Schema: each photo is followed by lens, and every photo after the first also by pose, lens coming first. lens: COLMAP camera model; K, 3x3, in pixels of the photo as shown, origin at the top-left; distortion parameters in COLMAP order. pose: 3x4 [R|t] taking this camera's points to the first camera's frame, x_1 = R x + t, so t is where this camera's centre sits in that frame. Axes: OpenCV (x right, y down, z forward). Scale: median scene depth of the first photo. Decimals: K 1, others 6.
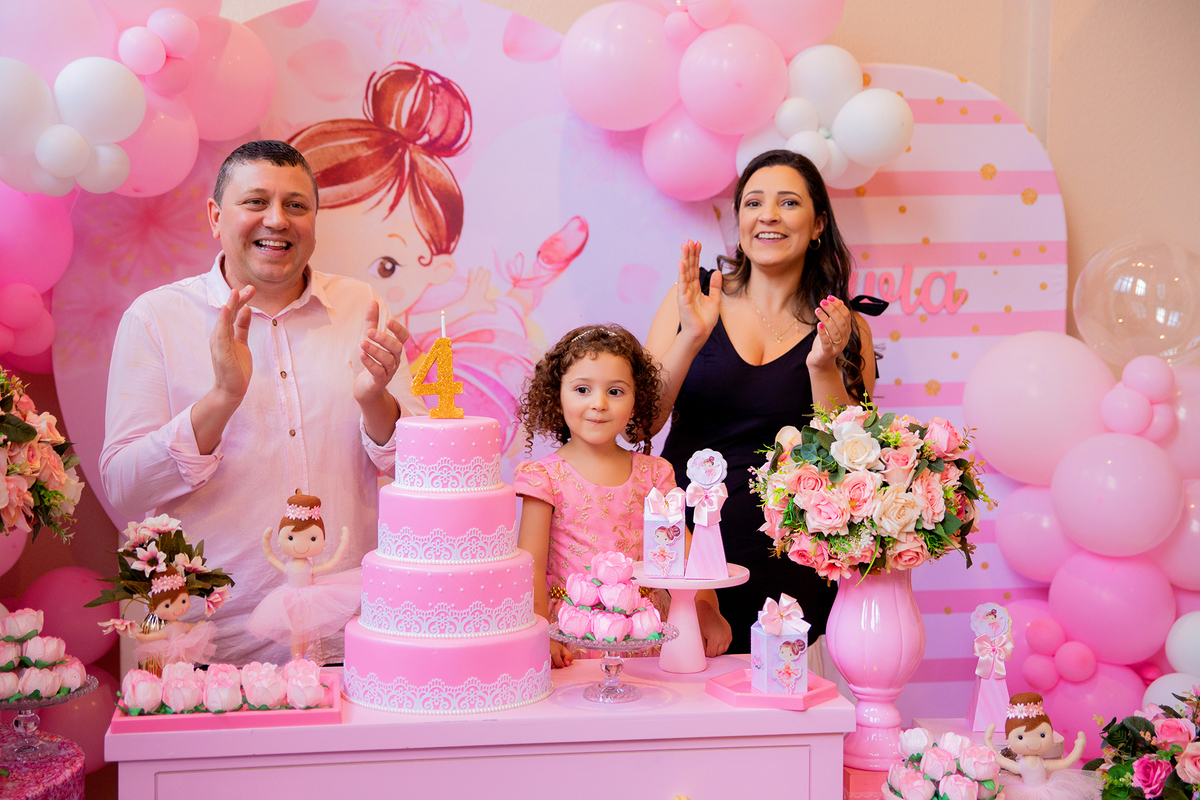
lens RADIAL K [[1759.1, 0, 600.0], [0, 1759.1, 400.0], [0, 0, 1]] dist [0.134251, -0.016569]
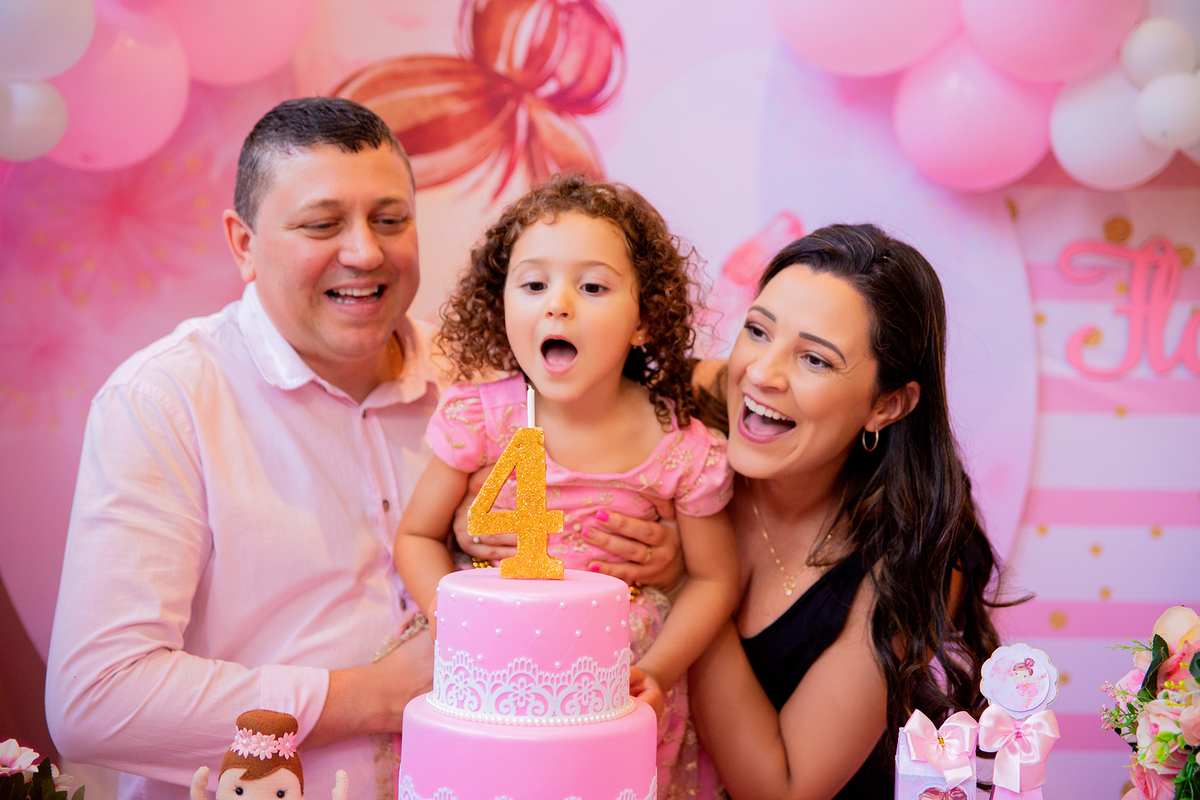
lens RADIAL K [[2040.7, 0, 600.0], [0, 2040.7, 400.0], [0, 0, 1]] dist [0.191044, 0.067668]
pose [[0.994591, 0.026621, -0.100401, -0.005168], [-0.028180, 0.999503, -0.014148, -0.033904], [0.099974, 0.016901, 0.994846, 0.365466]]
